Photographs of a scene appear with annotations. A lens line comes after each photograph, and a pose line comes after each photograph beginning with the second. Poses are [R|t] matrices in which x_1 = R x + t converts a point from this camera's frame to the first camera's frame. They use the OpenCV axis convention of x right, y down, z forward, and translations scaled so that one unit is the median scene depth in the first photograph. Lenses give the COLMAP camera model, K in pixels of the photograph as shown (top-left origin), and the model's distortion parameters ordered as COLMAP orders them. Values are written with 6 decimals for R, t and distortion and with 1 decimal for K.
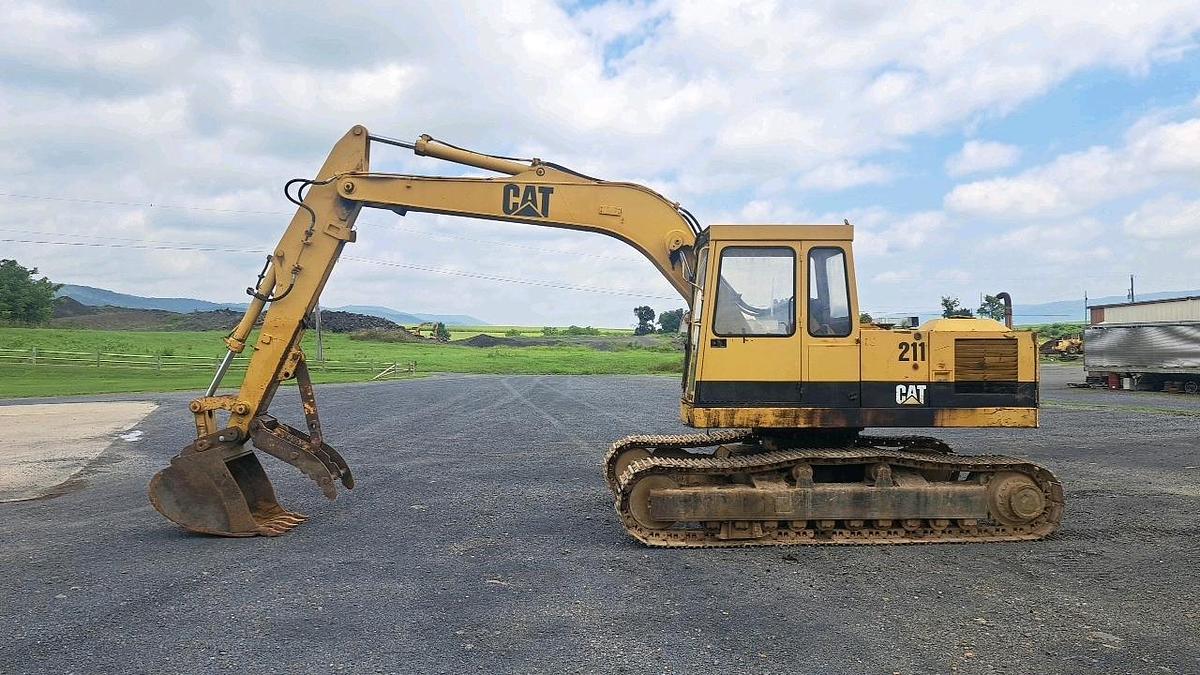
lens RADIAL K [[870.3, 0, 605.2], [0, 870.3, 341.2], [0, 0, 1]] dist [0.116660, -0.164220]
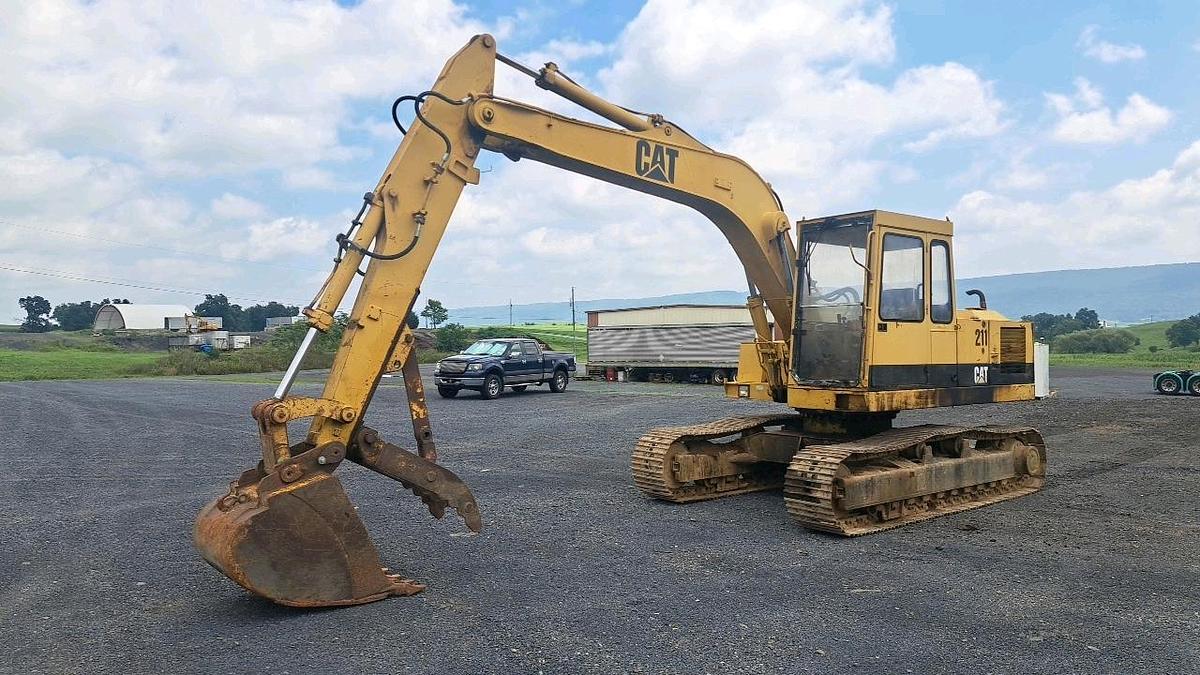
lens RADIAL K [[870.1, 0, 609.5], [0, 870.1, 337.5], [0, 0, 1]] dist [0.114814, -0.154962]
pose [[0.796679, 0.009195, 0.604333, -0.653859], [-0.005960, 0.999955, -0.007358, 0.020685], [-0.604373, 0.002260, 0.796698, 0.337227]]
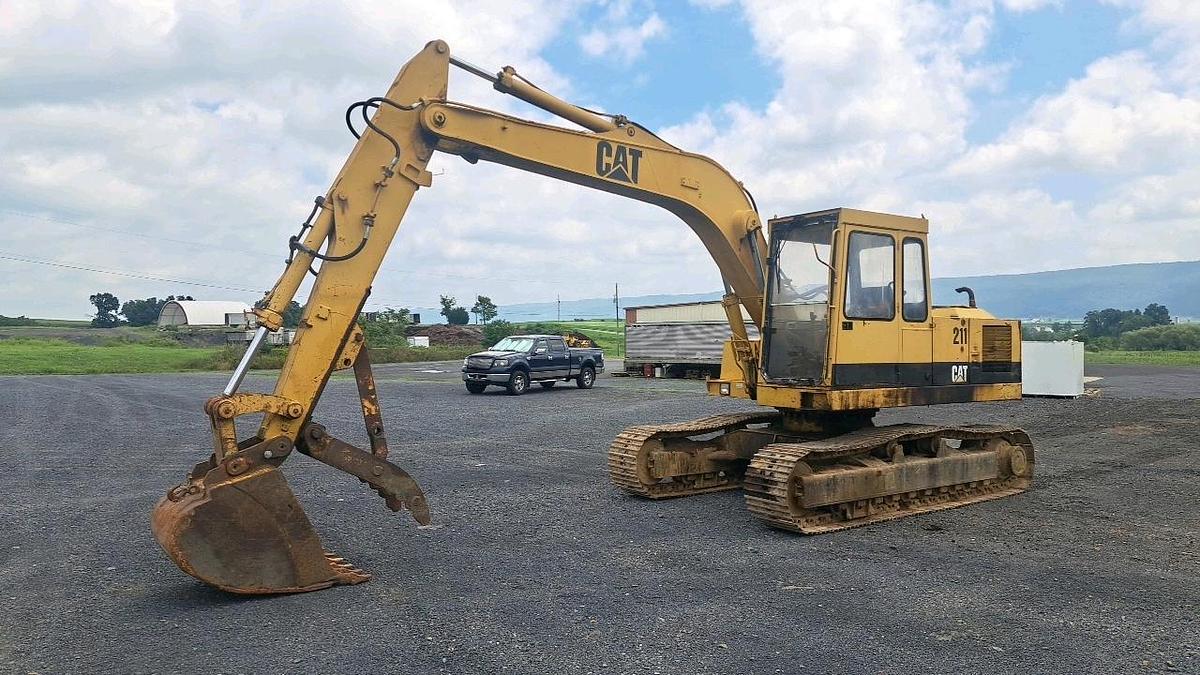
lens RADIAL K [[870.3, 0, 605.2], [0, 870.3, 341.2], [0, 0, 1]] dist [0.116660, -0.164220]
pose [[0.833686, 0.004963, 0.552217, -0.588631], [-0.007343, 0.999971, 0.002098, 0.017541], [-0.552190, -0.005804, 0.833698, 0.273943]]
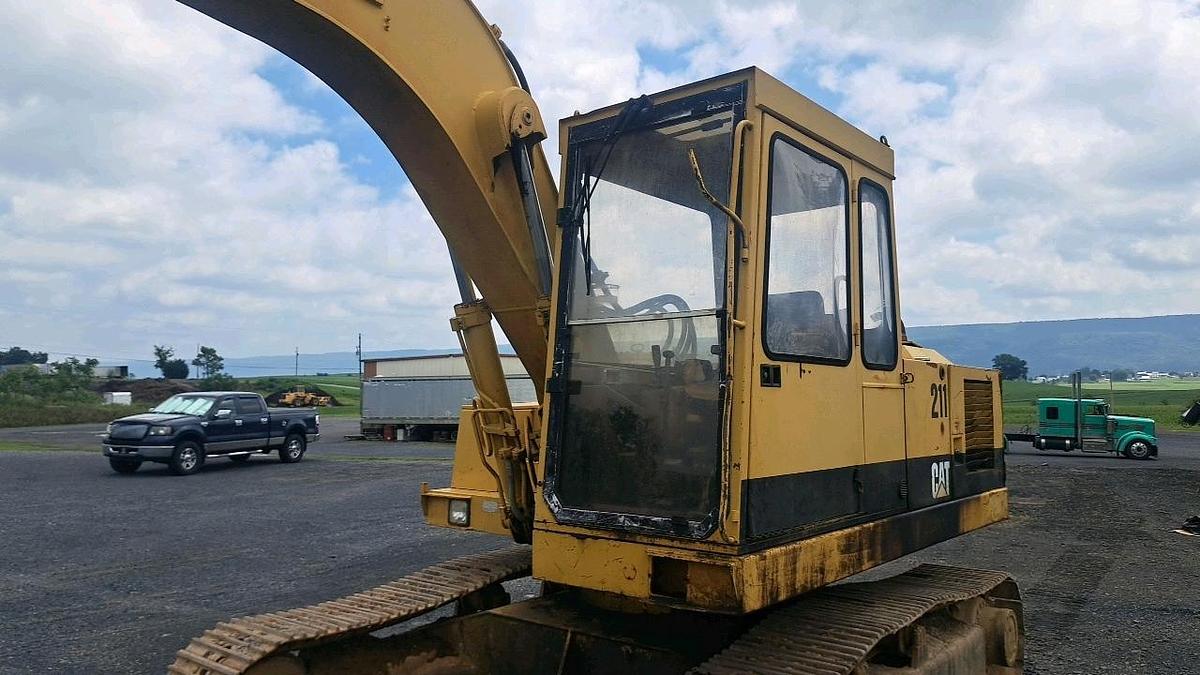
lens RADIAL K [[870.5, 0, 590.0], [0, 870.5, 340.7], [0, 0, 1]] dist [0.097777, -0.165307]
pose [[0.662160, 0.055523, 0.747303, -0.186021], [-0.010137, 0.997824, -0.065154, 0.011126], [-0.749294, 0.035567, 0.661282, 0.714557]]
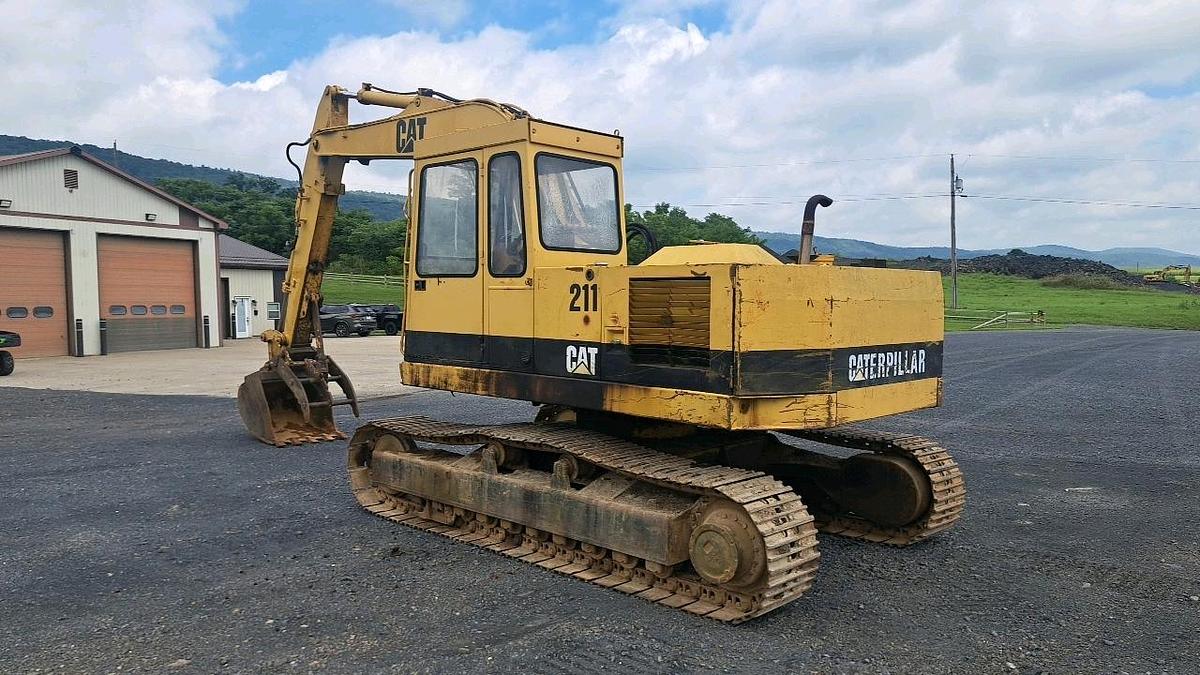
lens RADIAL K [[870.5, 0, 590.0], [0, 870.5, 340.7], [0, 0, 1]] dist [0.097777, -0.165307]
pose [[0.678453, 0.044290, -0.733308, 0.754685], [-0.000730, 0.998221, 0.059614, 0.004556], [0.734644, -0.039910, 0.677278, 0.491658]]
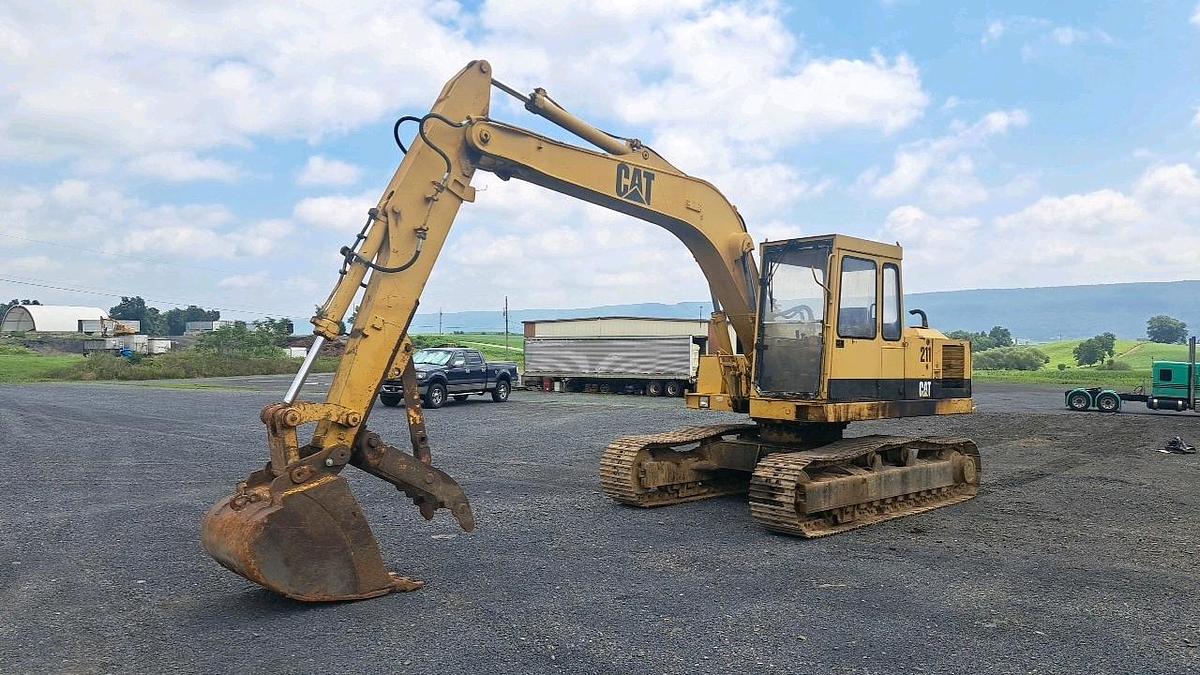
lens RADIAL K [[872.0, 0, 597.7], [0, 872.0, 343.3], [0, 0, 1]] dist [0.116410, -0.157096]
pose [[0.753318, 0.024850, 0.657187, -0.724534], [-0.020964, 0.999685, -0.013769, 0.020590], [-0.657322, -0.003405, 0.753602, 0.331299]]
